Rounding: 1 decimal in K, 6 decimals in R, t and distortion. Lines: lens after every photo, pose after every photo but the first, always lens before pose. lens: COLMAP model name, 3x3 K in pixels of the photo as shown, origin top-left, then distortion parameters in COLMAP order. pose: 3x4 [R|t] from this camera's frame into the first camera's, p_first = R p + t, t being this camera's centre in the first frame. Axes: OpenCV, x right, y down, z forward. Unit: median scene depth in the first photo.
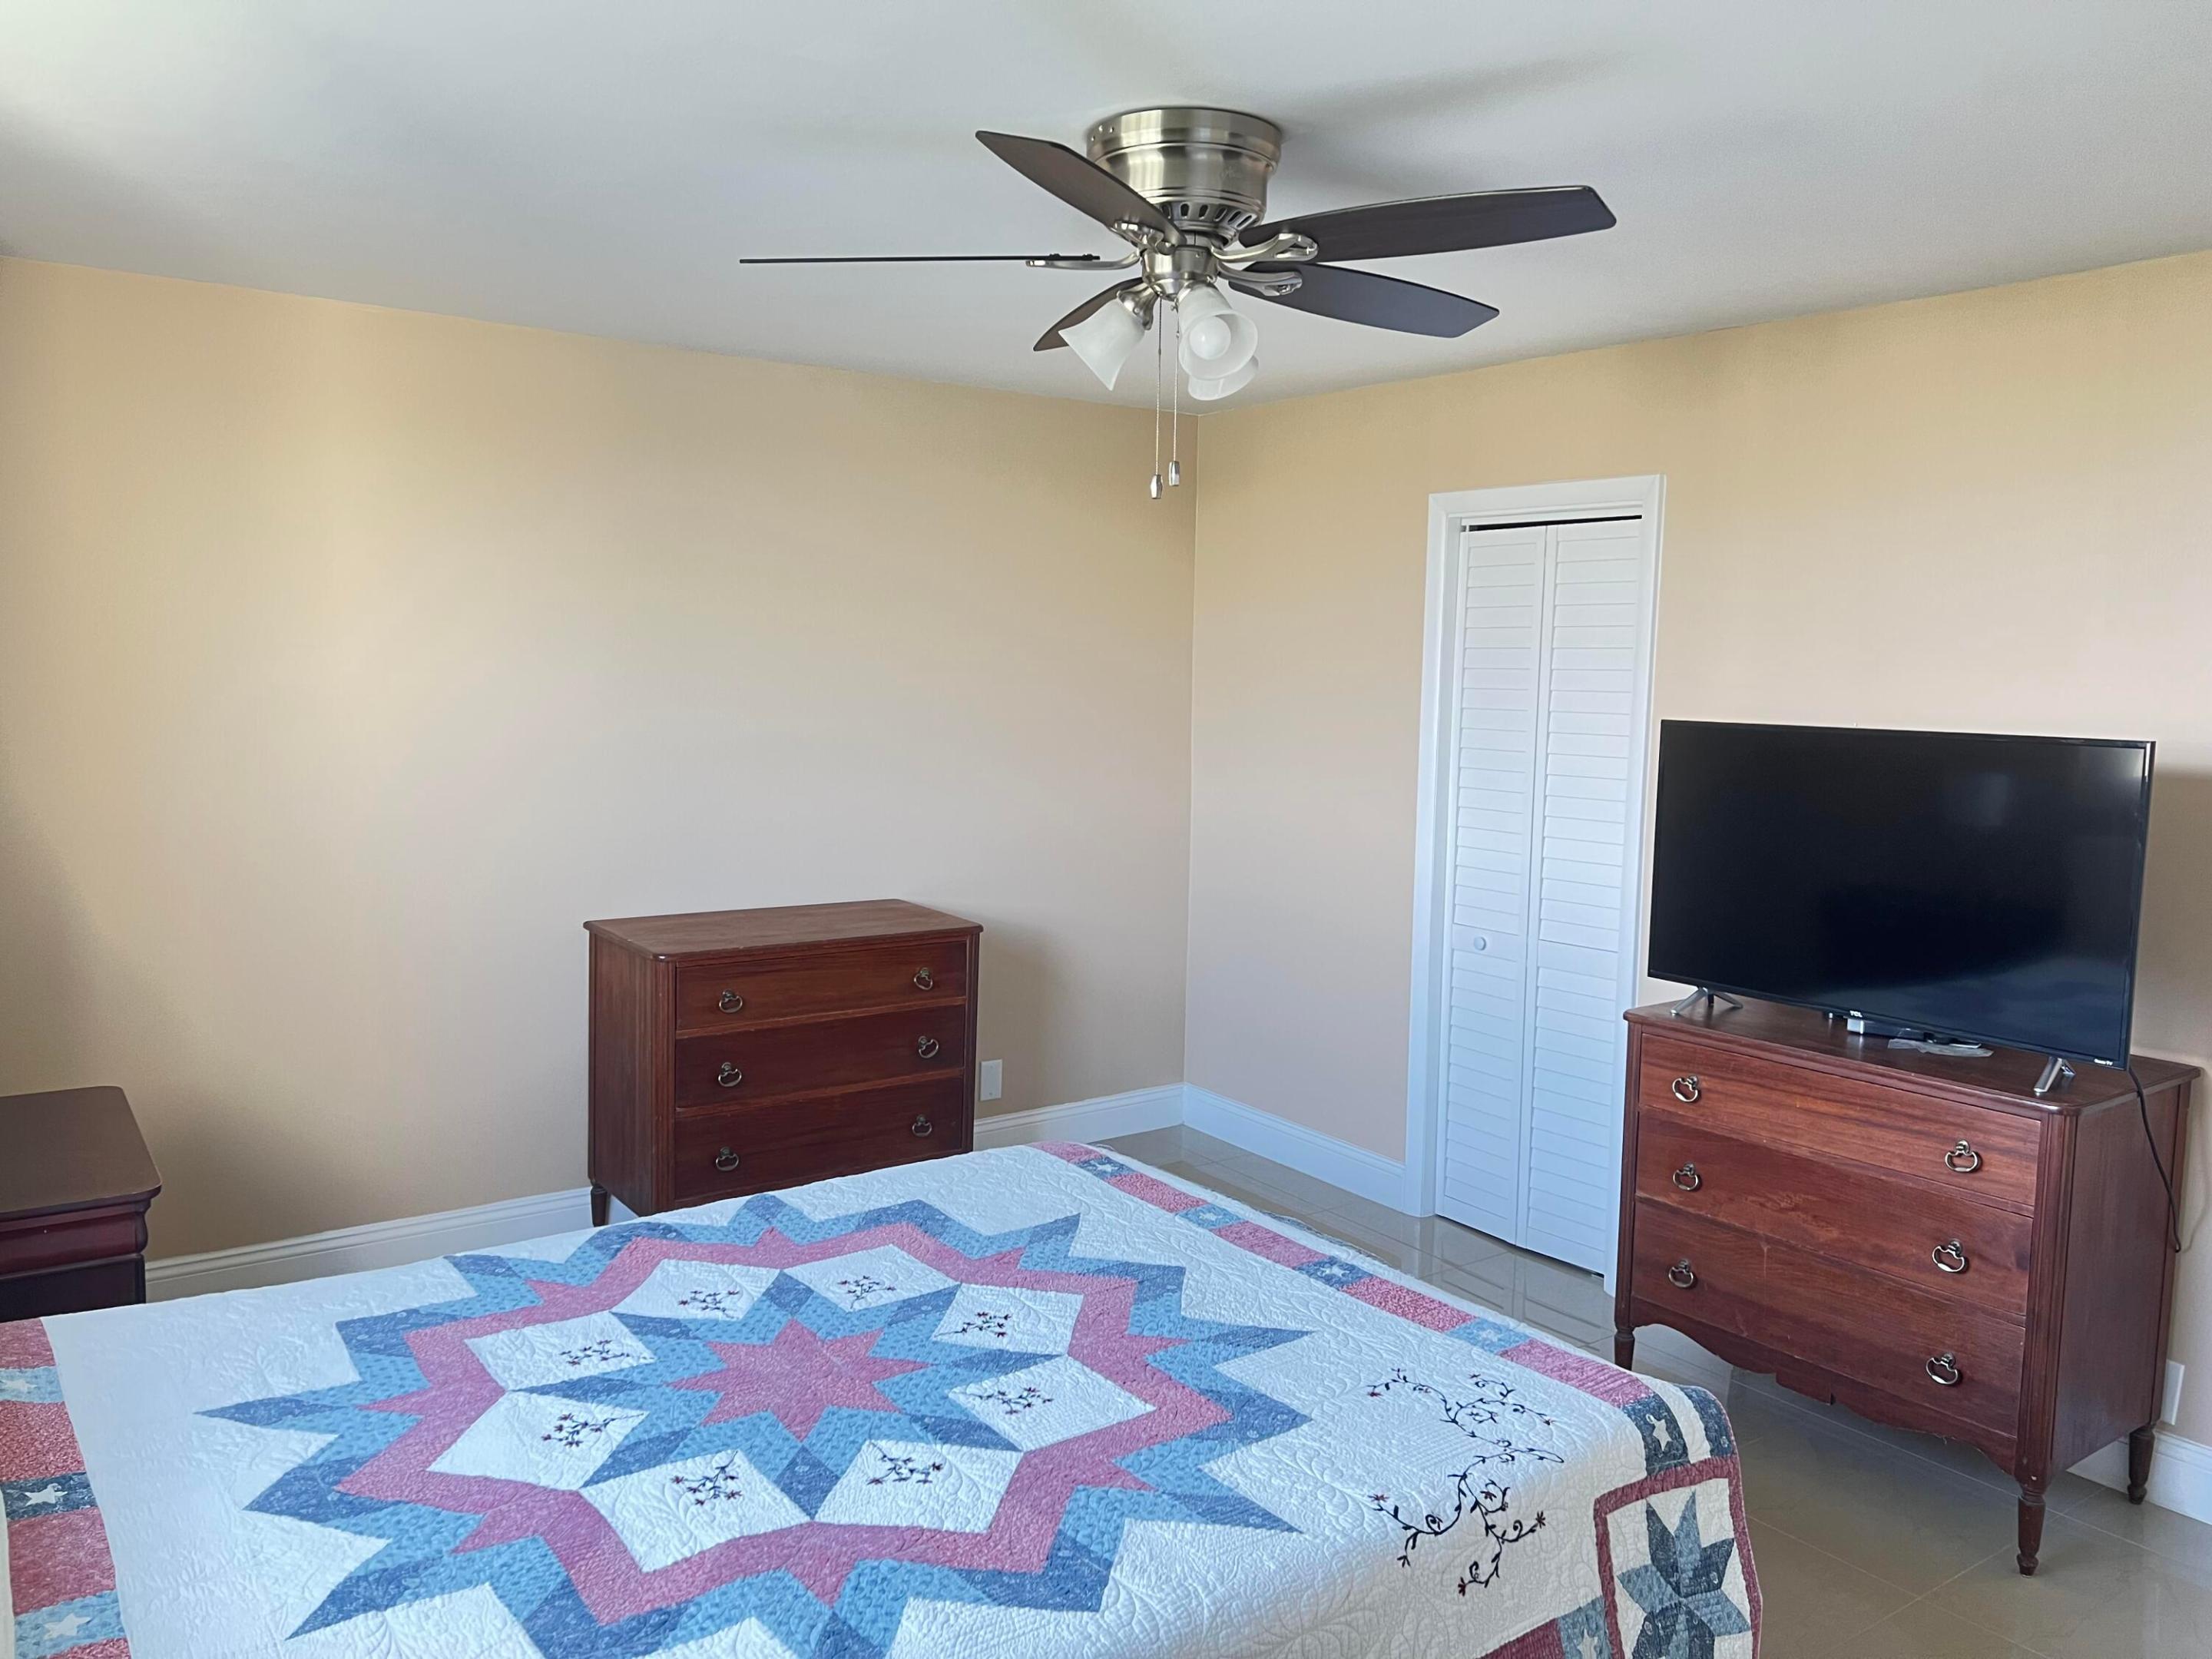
lens RADIAL K [[1687.2, 0, 1106.0], [0, 1687.2, 829.5], [0, 0, 1]] dist [0.037015, -0.064244]
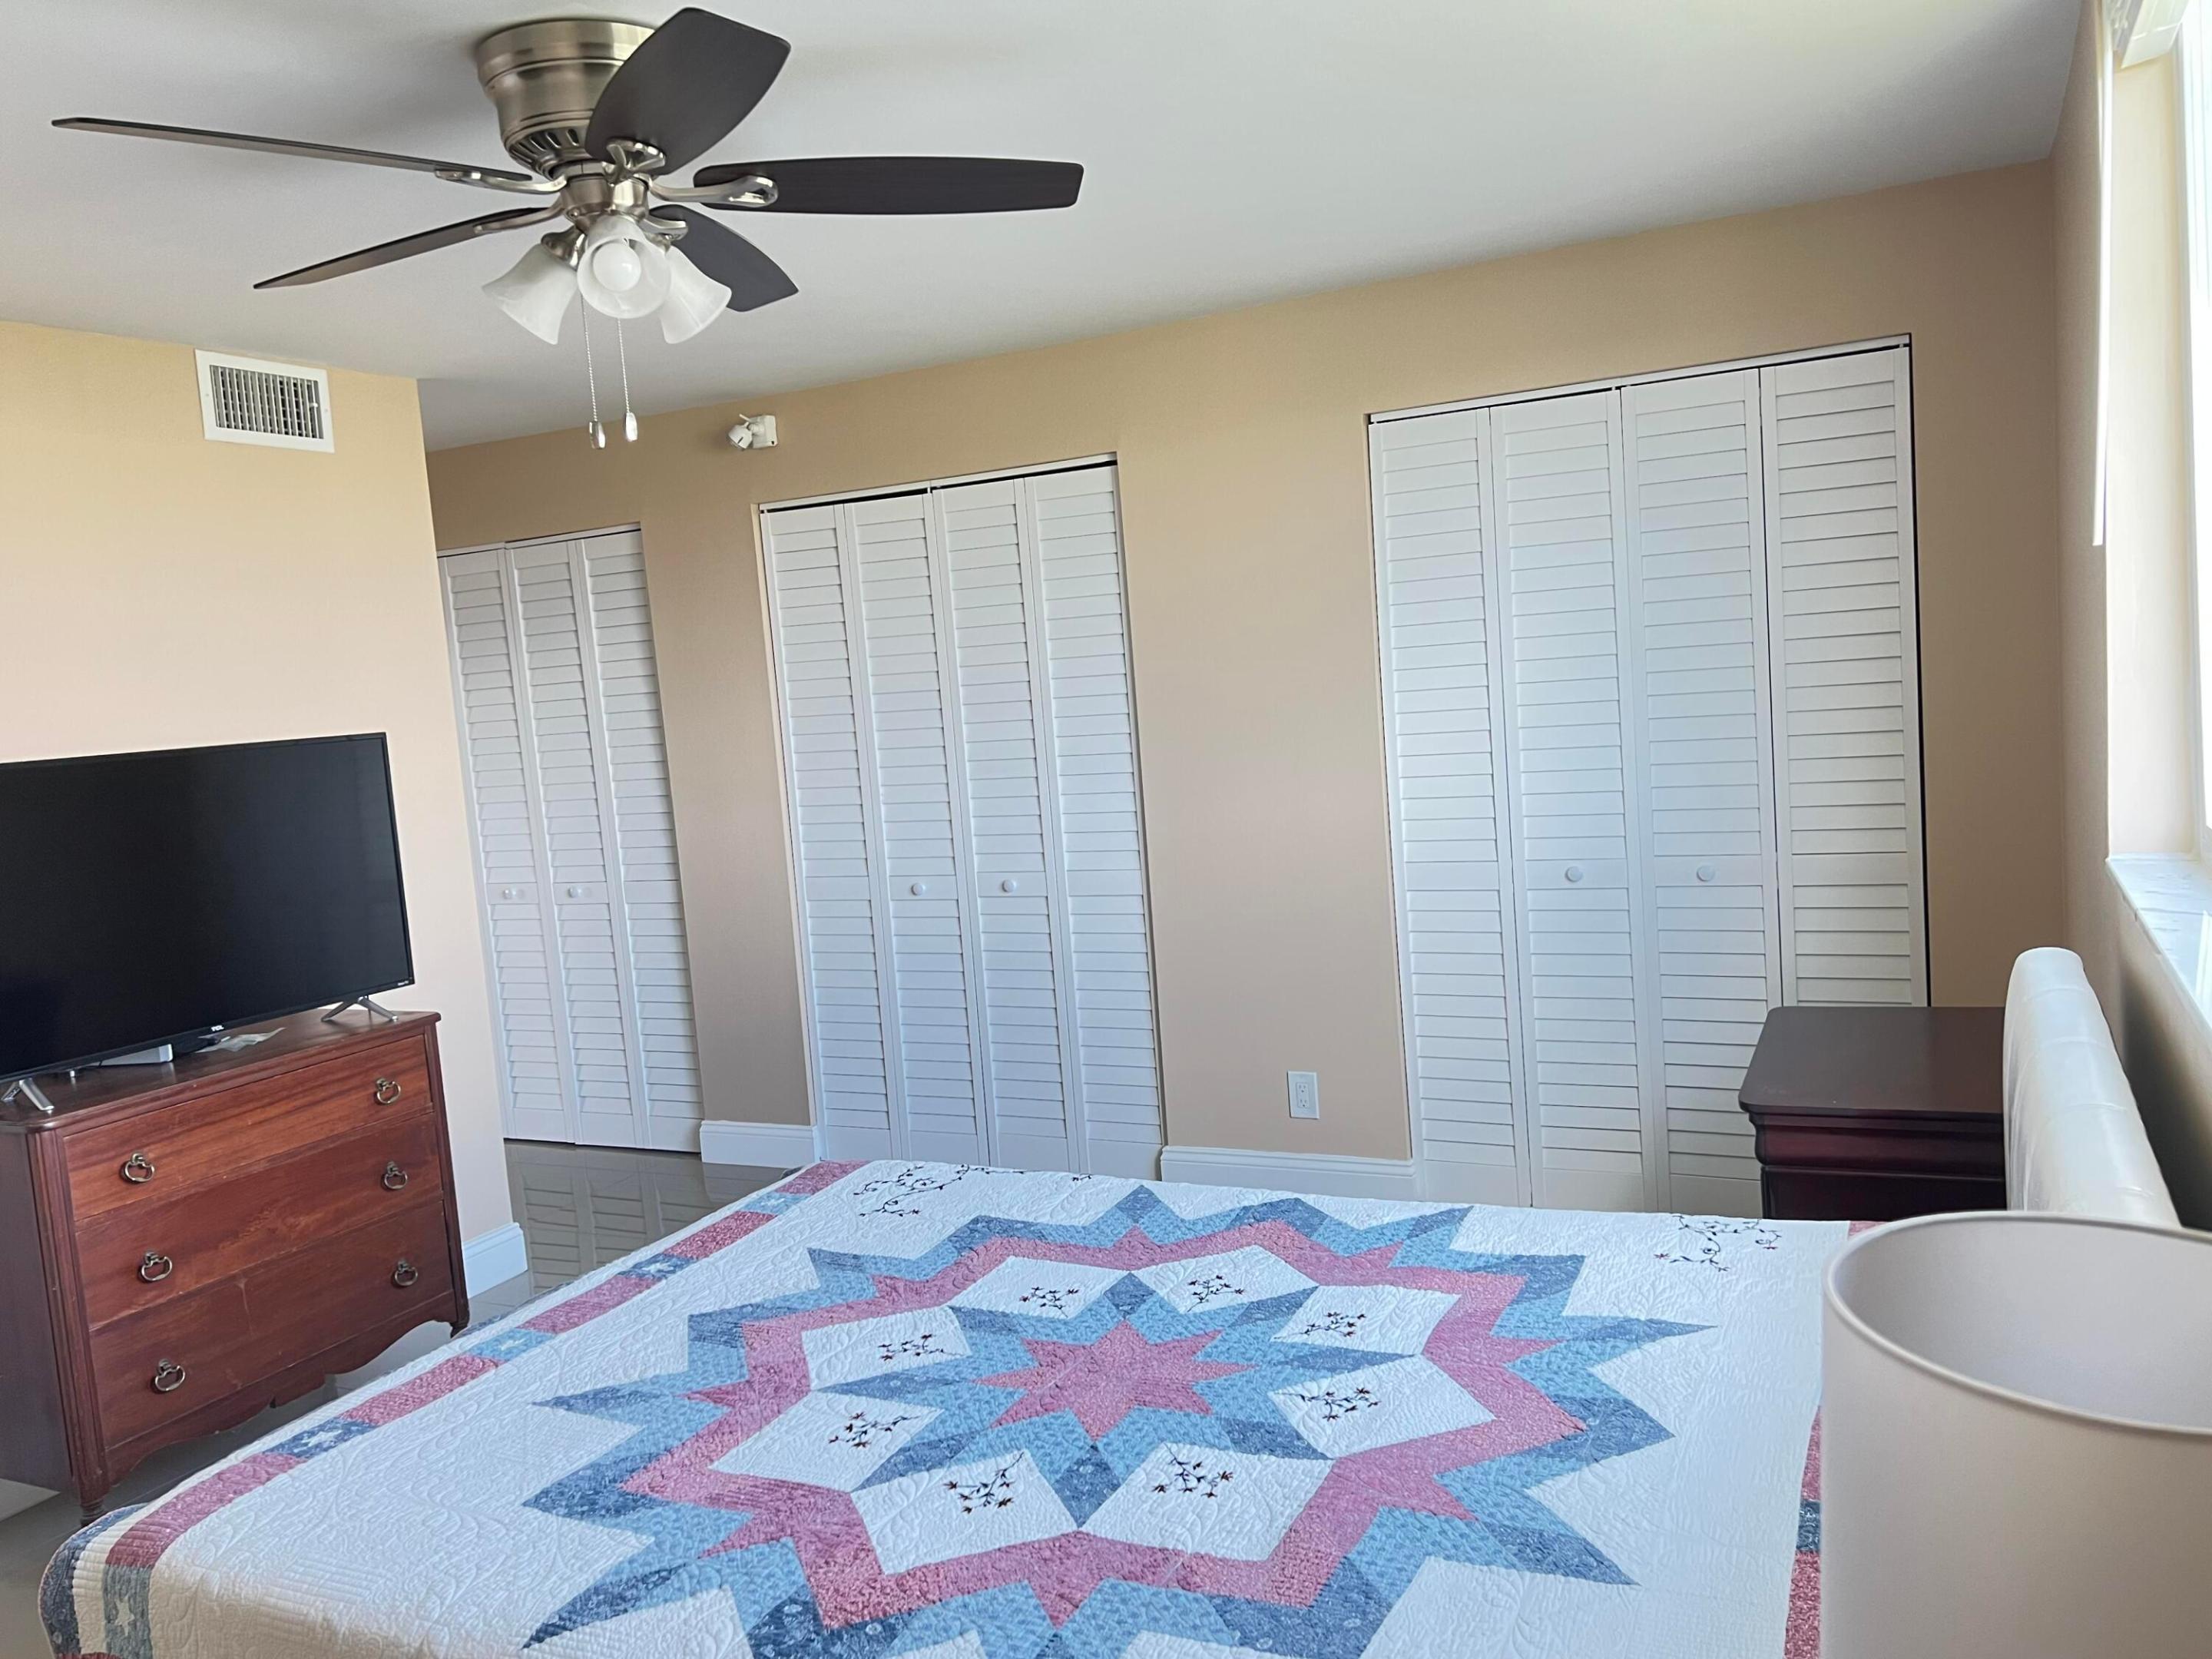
lens RADIAL K [[1721.0, 0, 1098.7], [0, 1721.0, 828.5], [0, 0, 1]] dist [0.054934, -0.057259]
pose [[-0.477078, -0.062512, 0.876635, -0.900462], [0.157507, 0.975236, 0.155260, -0.109242], [-0.864632, 0.212147, -0.455417, 1.245384]]
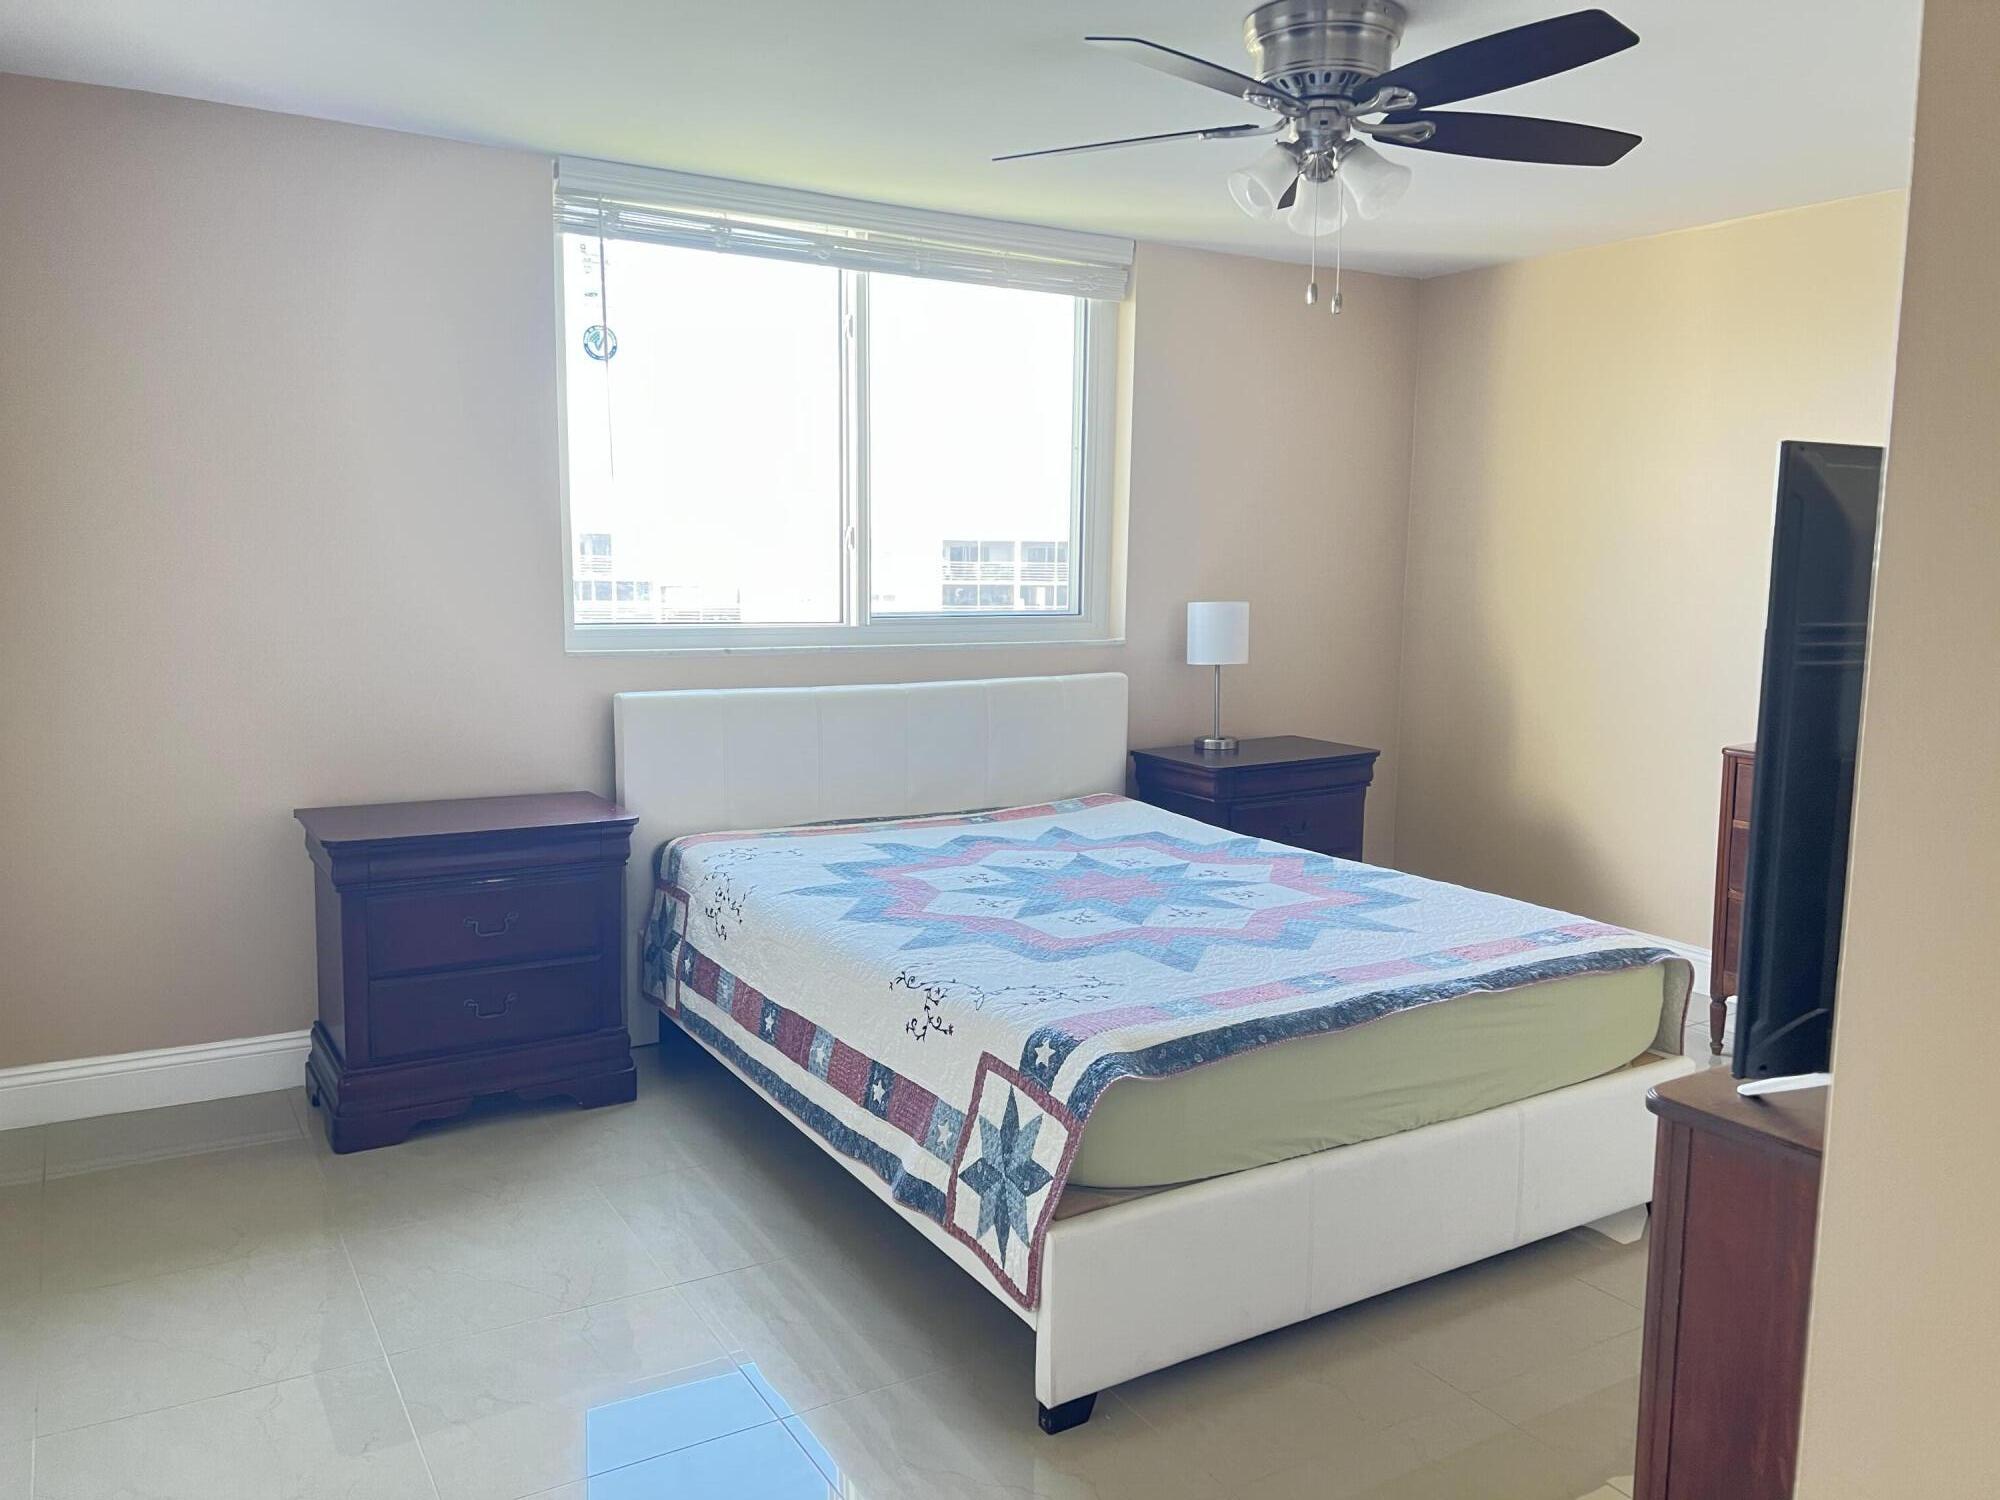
lens RADIAL K [[1525.5, 0, 1000.0], [0, 1525.5, 750.0], [0, 0, 1]] dist [0.037015, -0.064244]
pose [[-0.056947, 0.120175, -0.991118, 1.218467], [-0.116169, 0.985188, 0.126130, 0.000480], [0.991596, 0.122320, -0.042143, 0.853851]]
